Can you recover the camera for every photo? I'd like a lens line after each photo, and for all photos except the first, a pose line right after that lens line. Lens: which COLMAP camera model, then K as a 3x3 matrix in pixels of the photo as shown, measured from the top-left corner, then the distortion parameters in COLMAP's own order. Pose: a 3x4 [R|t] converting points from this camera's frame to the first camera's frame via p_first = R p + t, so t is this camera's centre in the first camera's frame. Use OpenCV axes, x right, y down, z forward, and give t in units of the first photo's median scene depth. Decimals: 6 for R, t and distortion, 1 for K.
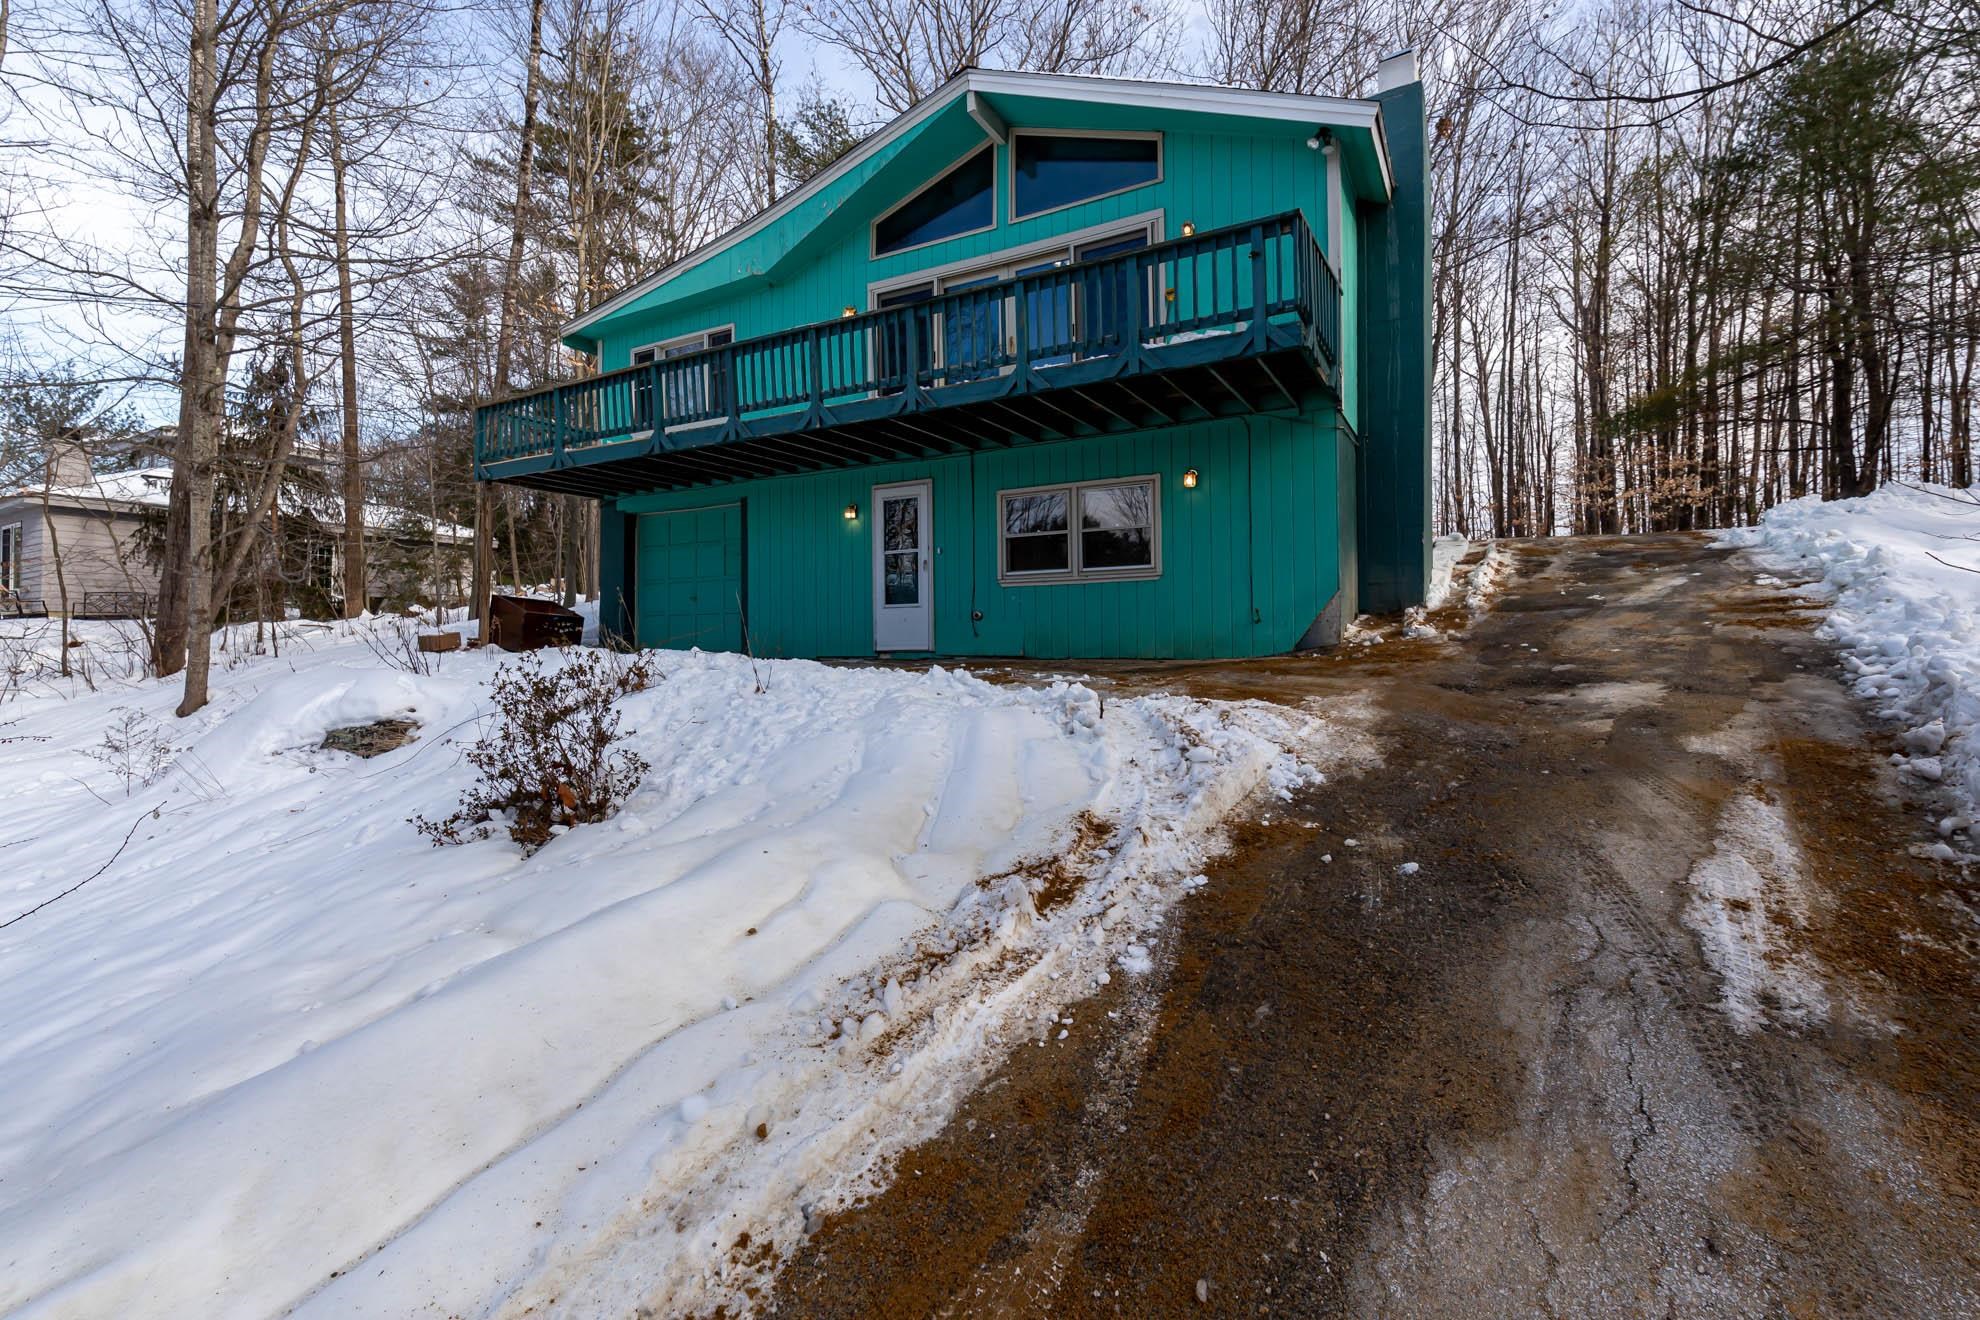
lens RADIAL K [[864.9, 0, 993.6], [0, 864.9, 620.9], [0, 0, 1]] dist [0.001114, 0.000653]
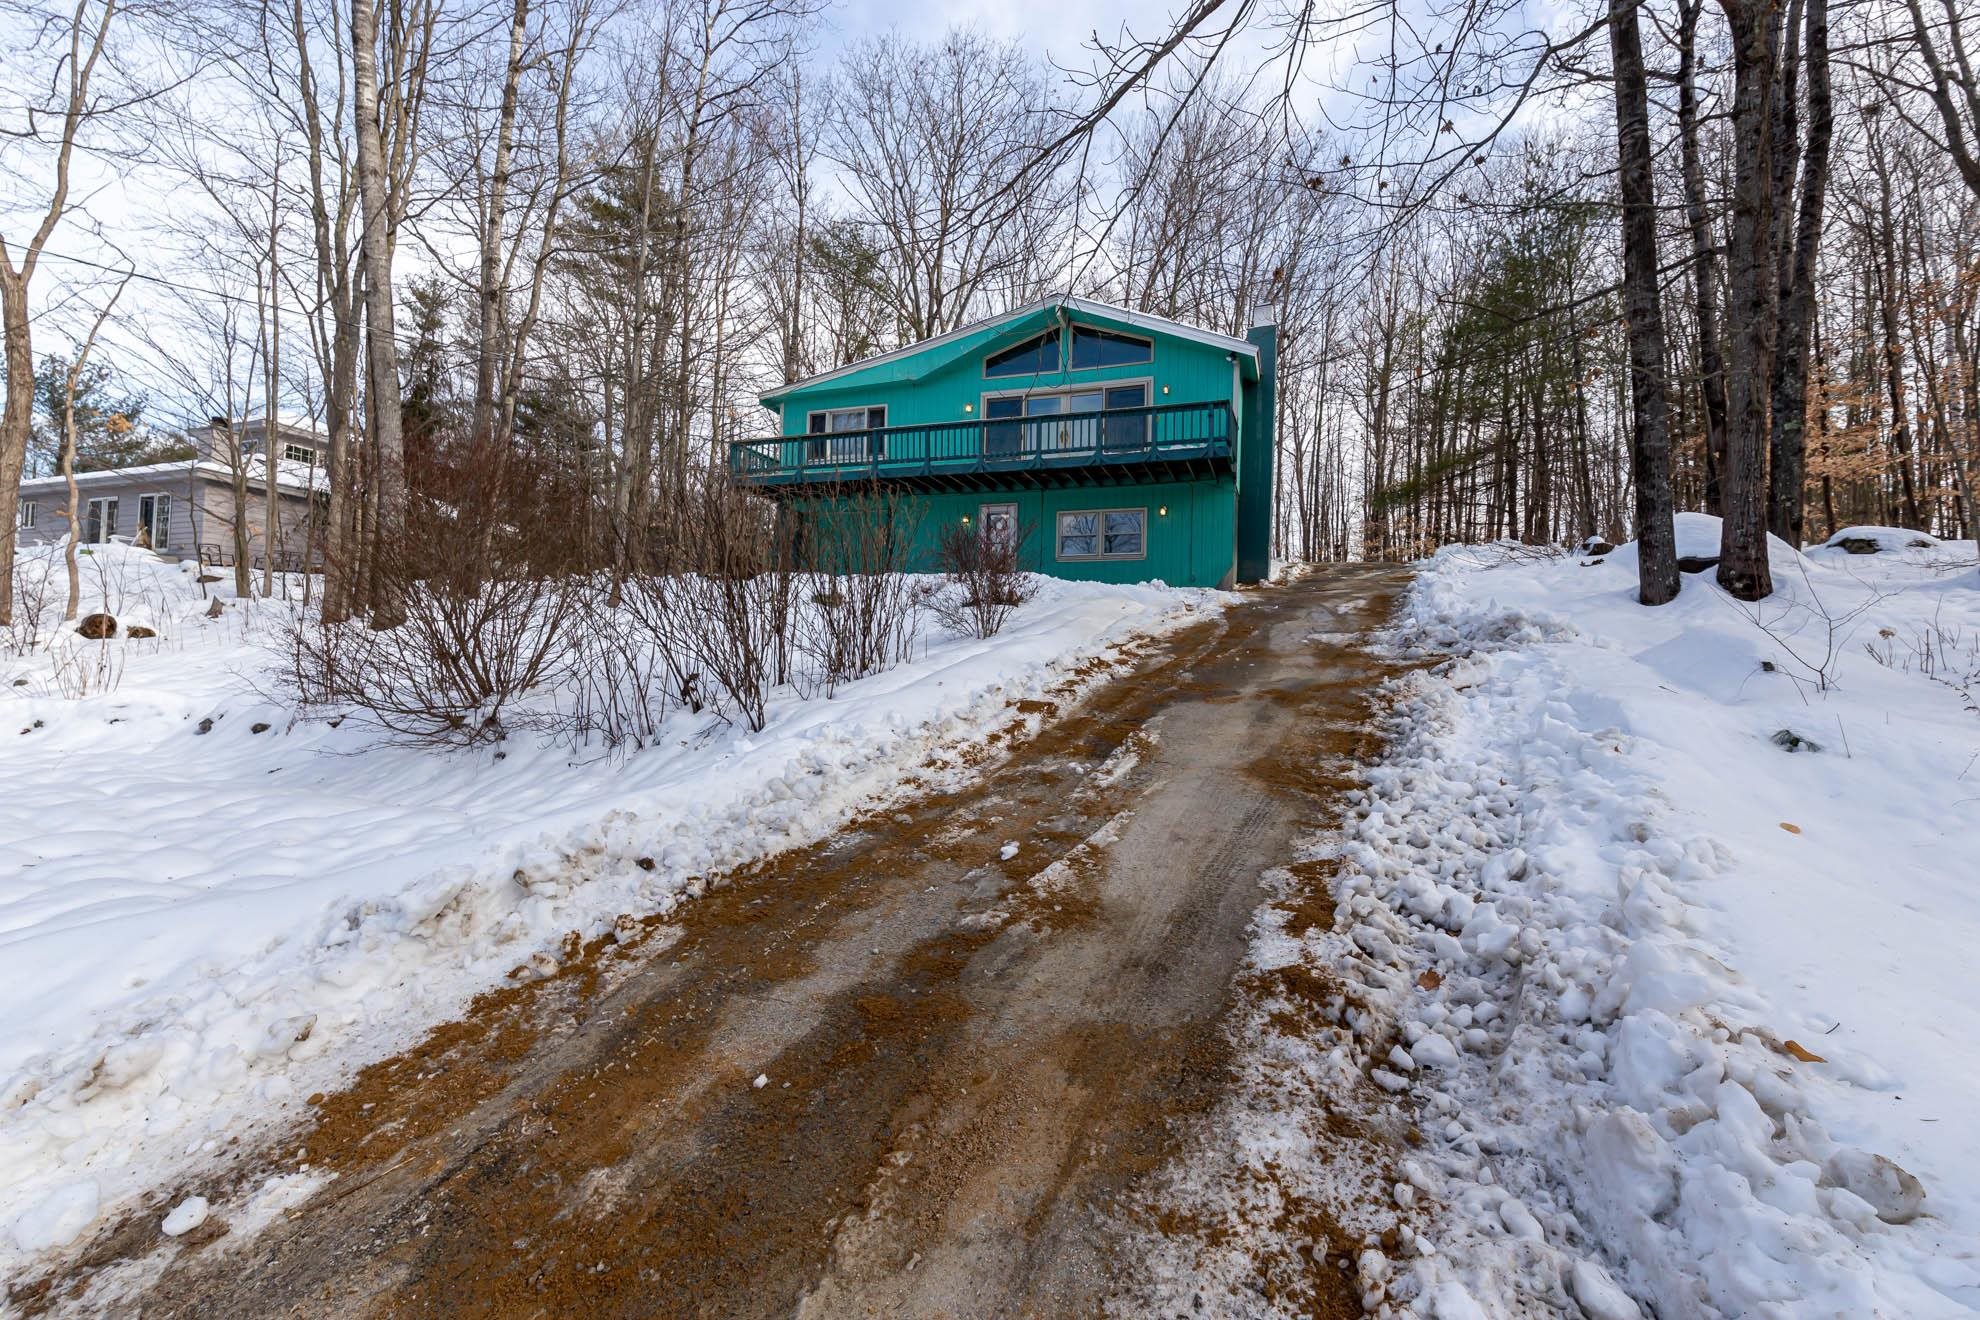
lens RADIAL K [[835.4, 0, 981.7], [0, 835.4, 652.4], [0, 0, 1]] dist [0.002165, 0.000387]
pose [[0.986835, 0.035605, 0.157761, -0.274610], [-0.034986, 0.999365, -0.006697, 0.109697], [-0.157900, 0.001089, 0.987455, -0.487334]]
